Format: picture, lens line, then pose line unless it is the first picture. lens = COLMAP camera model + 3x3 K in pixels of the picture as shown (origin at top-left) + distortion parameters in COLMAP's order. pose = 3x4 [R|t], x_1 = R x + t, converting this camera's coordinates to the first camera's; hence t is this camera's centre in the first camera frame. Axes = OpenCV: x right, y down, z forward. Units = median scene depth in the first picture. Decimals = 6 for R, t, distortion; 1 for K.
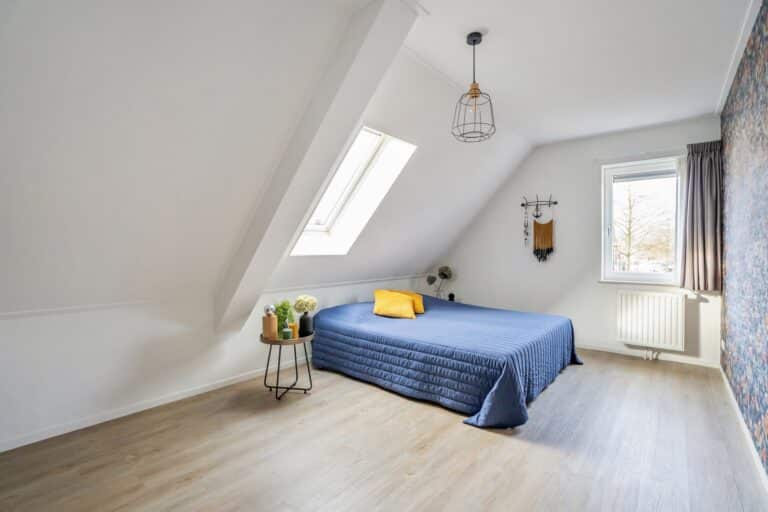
lens RADIAL K [[357.4, 0, 383.9], [0, 357.4, 253.9], [0, 0, 1]] dist [-0.001474, 0.000251]
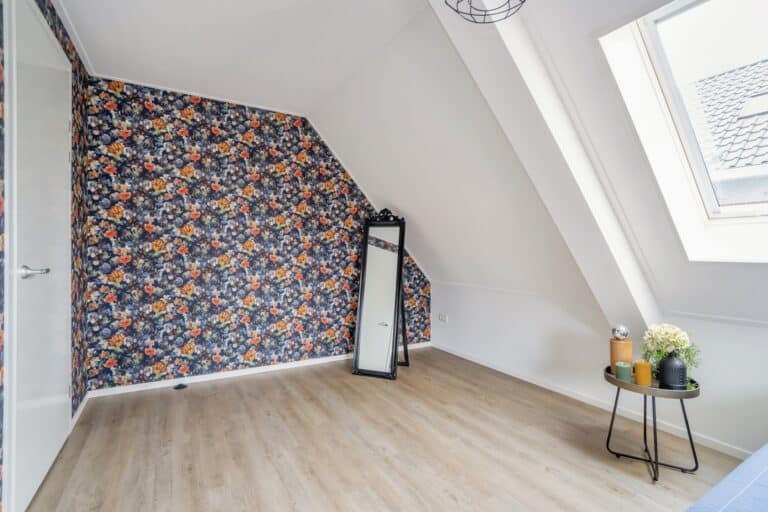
lens RADIAL K [[357.4, 0, 383.4], [0, 357.4, 254.7], [0, 0, 1]] dist [-0.001474, 0.000251]
pose [[-0.340570, -0.000044, -0.940219, 0.737369], [-0.005621, 0.999982, 0.001989, -0.003884], [0.940202, 0.005962, -0.340564, 1.060648]]
